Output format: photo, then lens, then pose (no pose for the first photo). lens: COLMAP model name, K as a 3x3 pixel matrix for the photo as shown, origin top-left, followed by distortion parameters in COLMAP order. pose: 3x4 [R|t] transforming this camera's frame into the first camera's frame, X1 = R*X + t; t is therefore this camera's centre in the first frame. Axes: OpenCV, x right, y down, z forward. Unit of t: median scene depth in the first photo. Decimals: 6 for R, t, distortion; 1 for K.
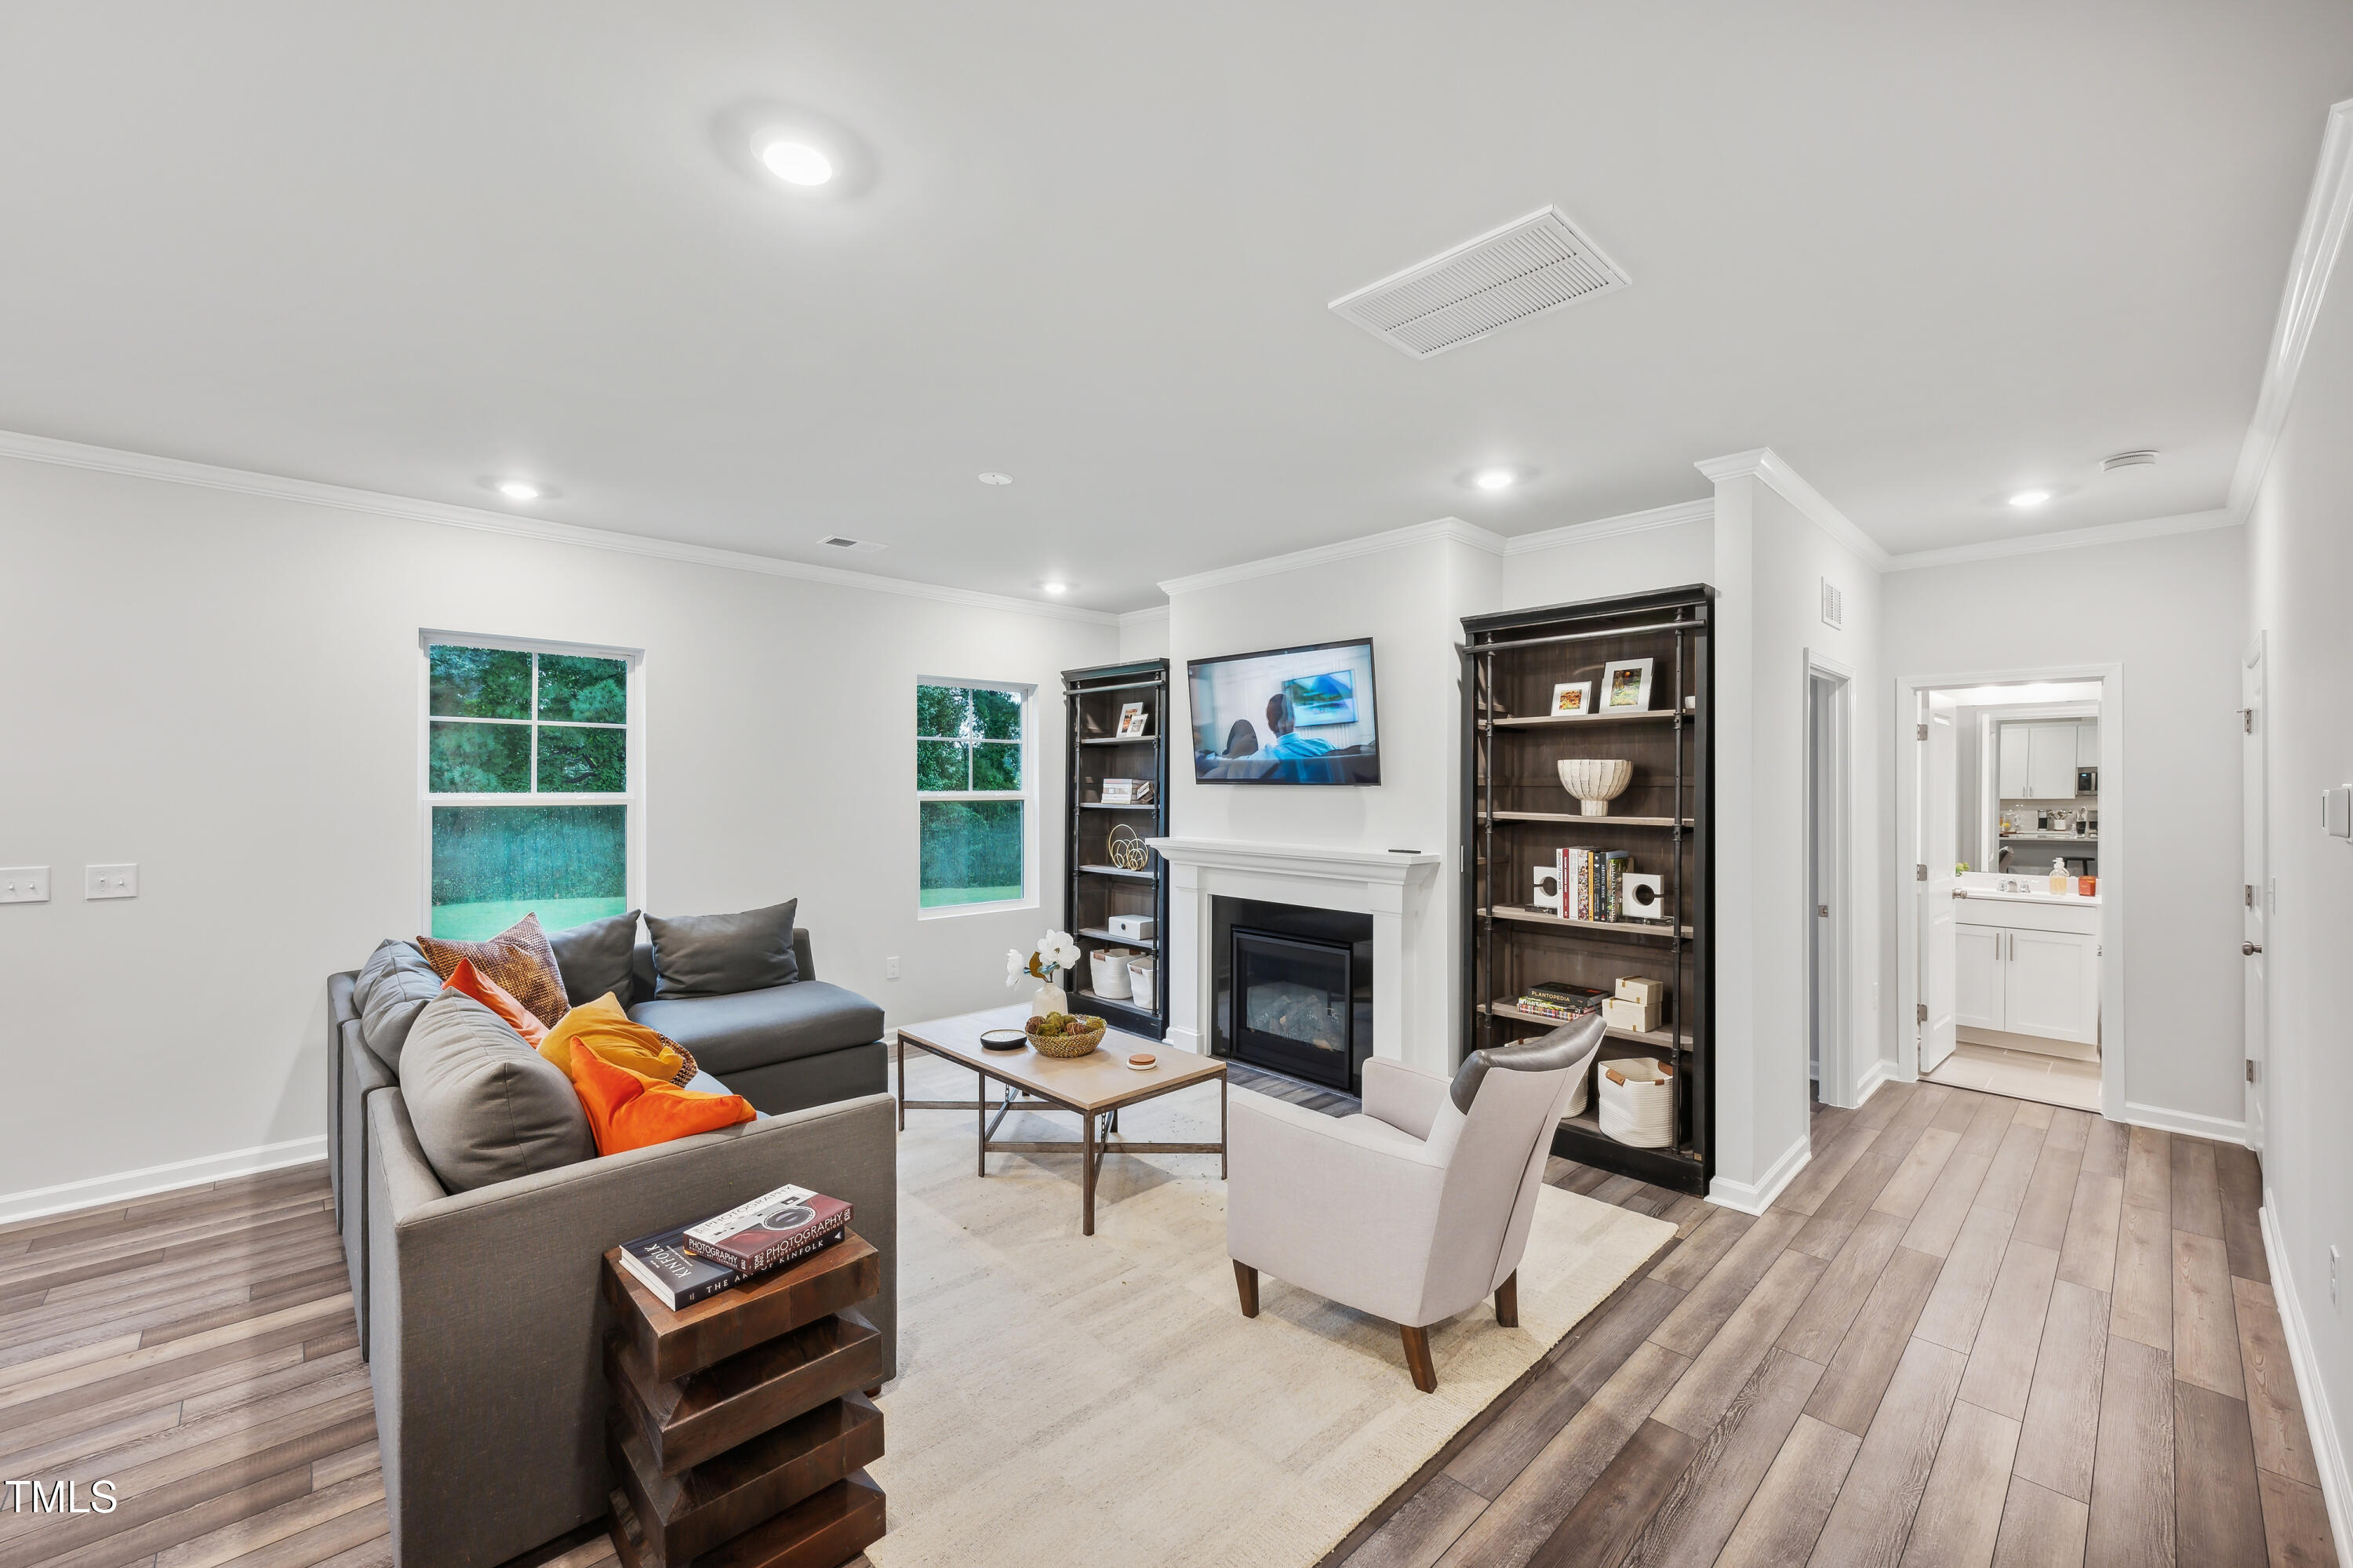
lens RADIAL K [[942.7, 0, 1181.6], [0, 942.7, 781.8], [0, 0, 1]] dist [-0.001893, 0.000653]
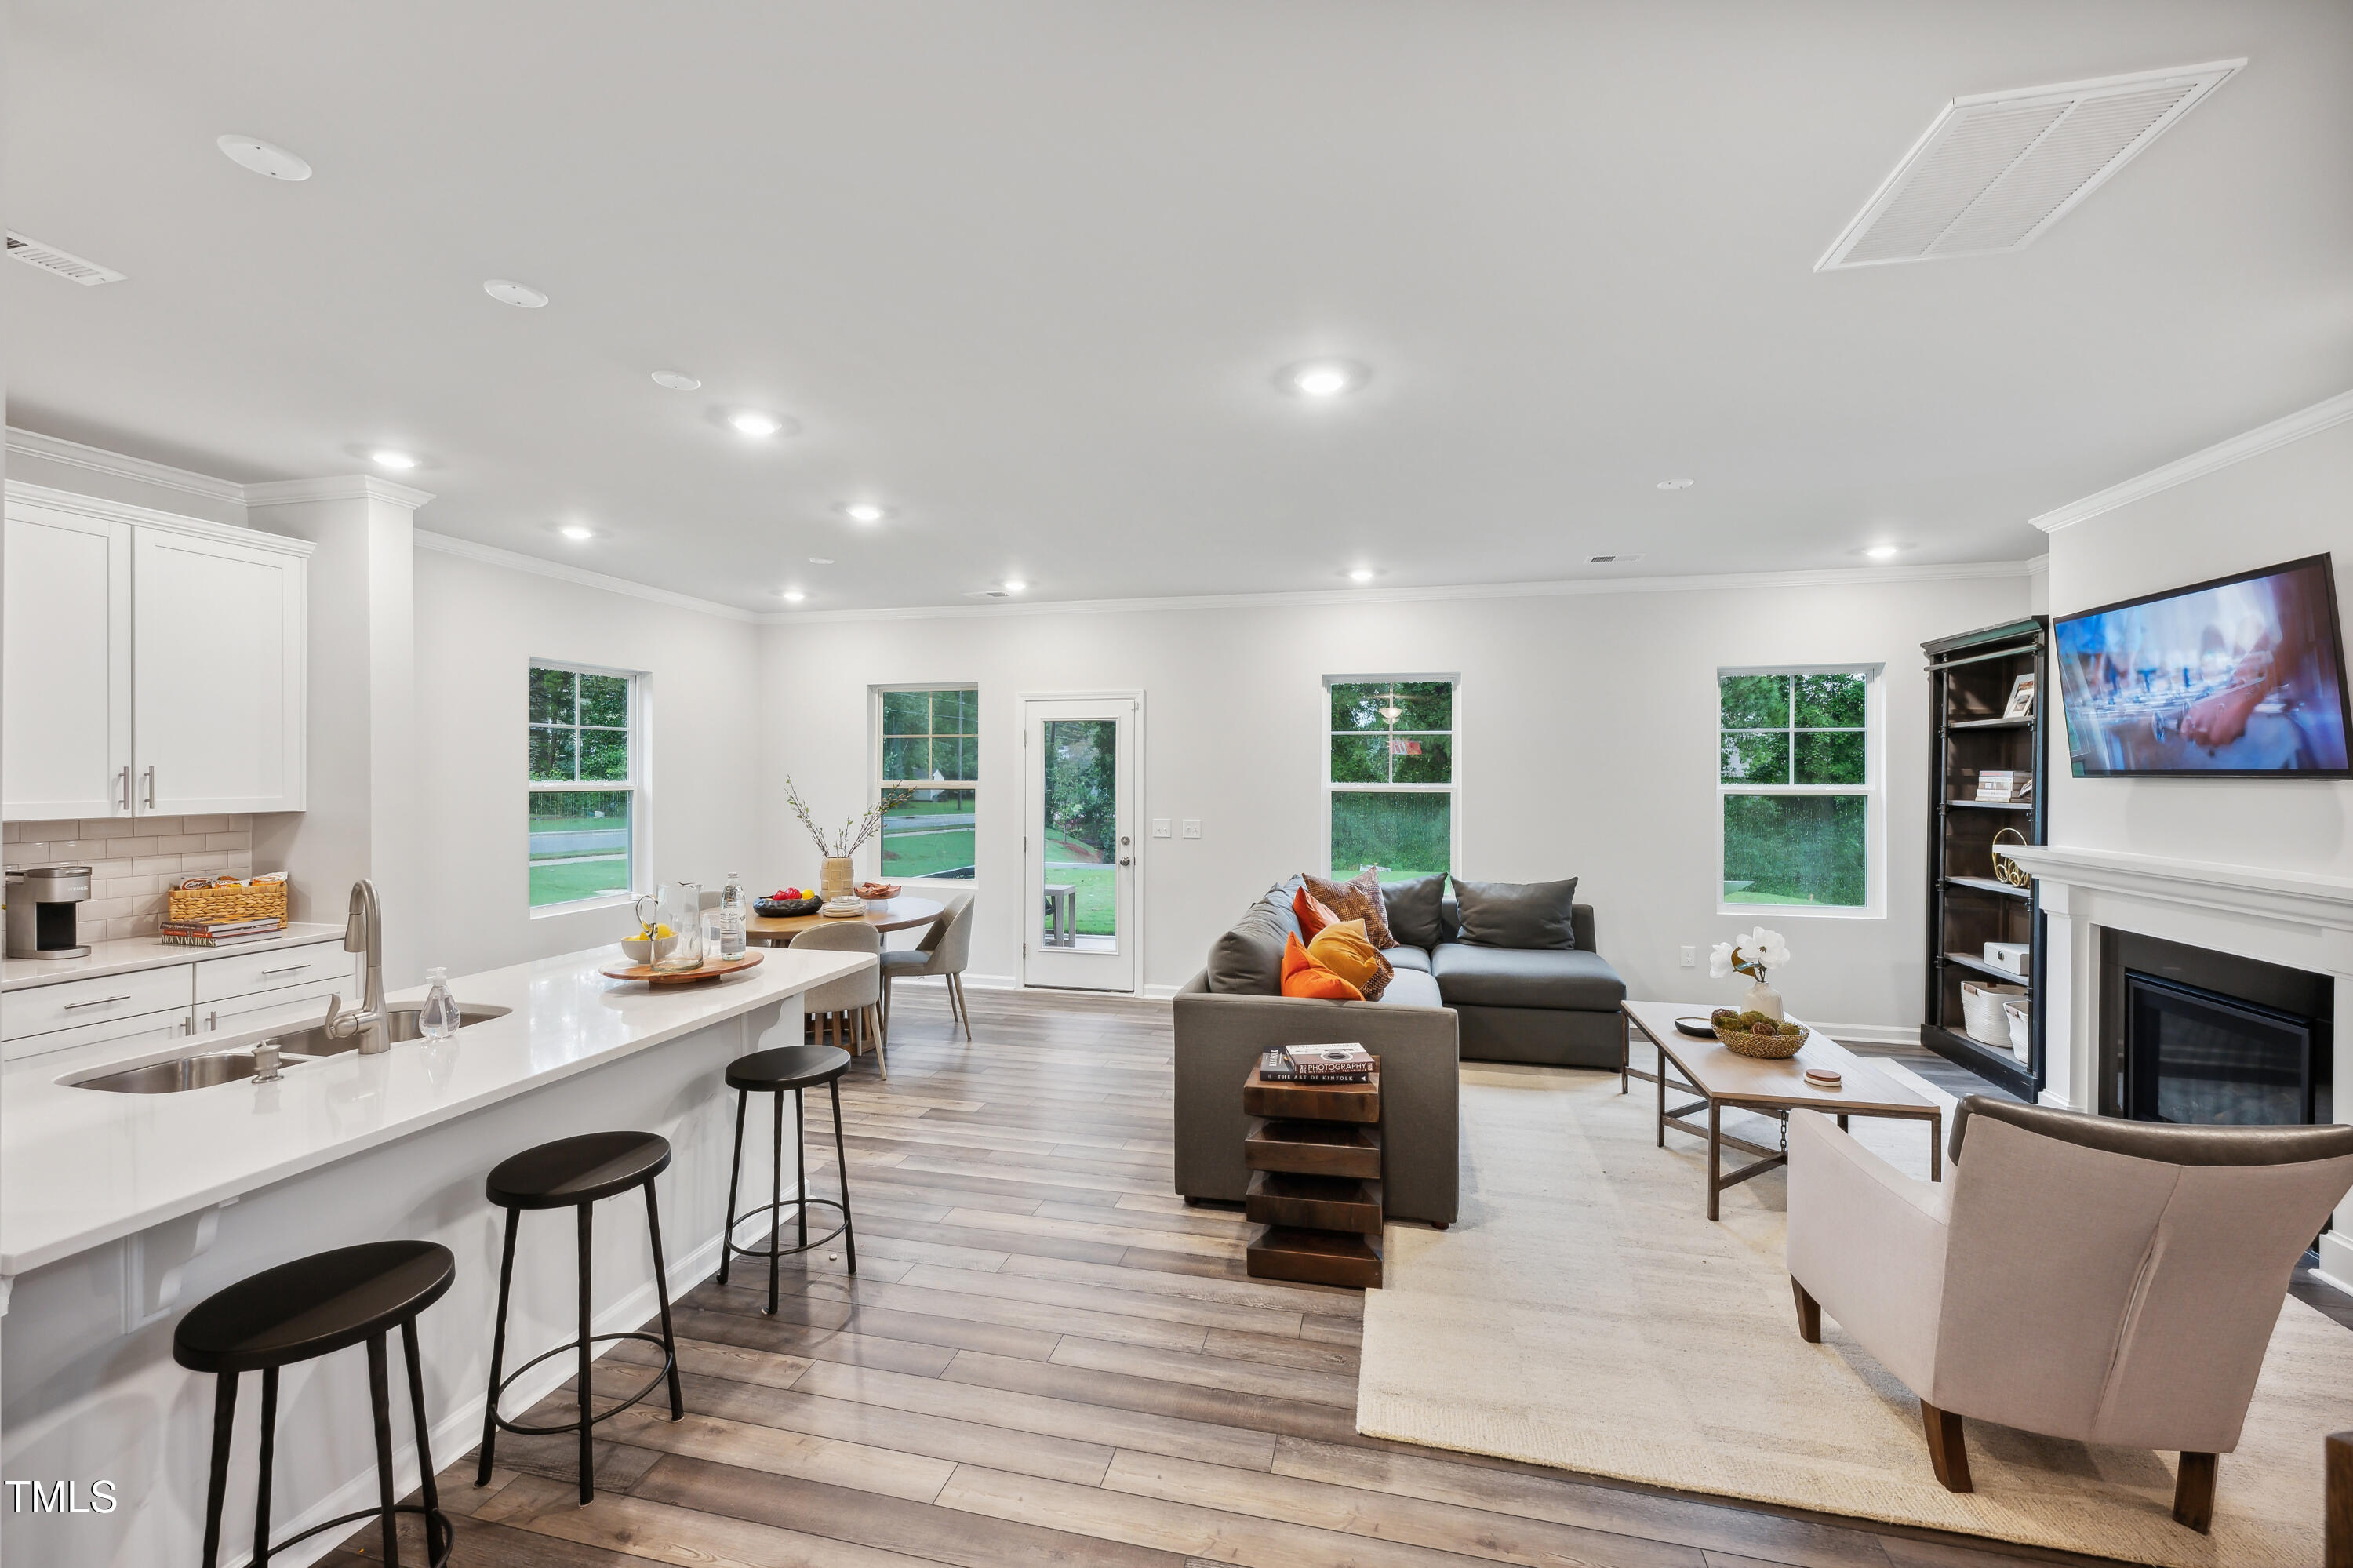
lens RADIAL K [[942.7, 0, 1165.9], [0, 942.7, 781.4], [0, 0, 1]] dist [-0.001893, 0.000653]
pose [[0.533456, 0.005347, -0.845811, 0.261782], [0.001045, 0.999975, 0.006981, -0.000489], [0.845827, -0.004608, 0.533437, -0.023124]]
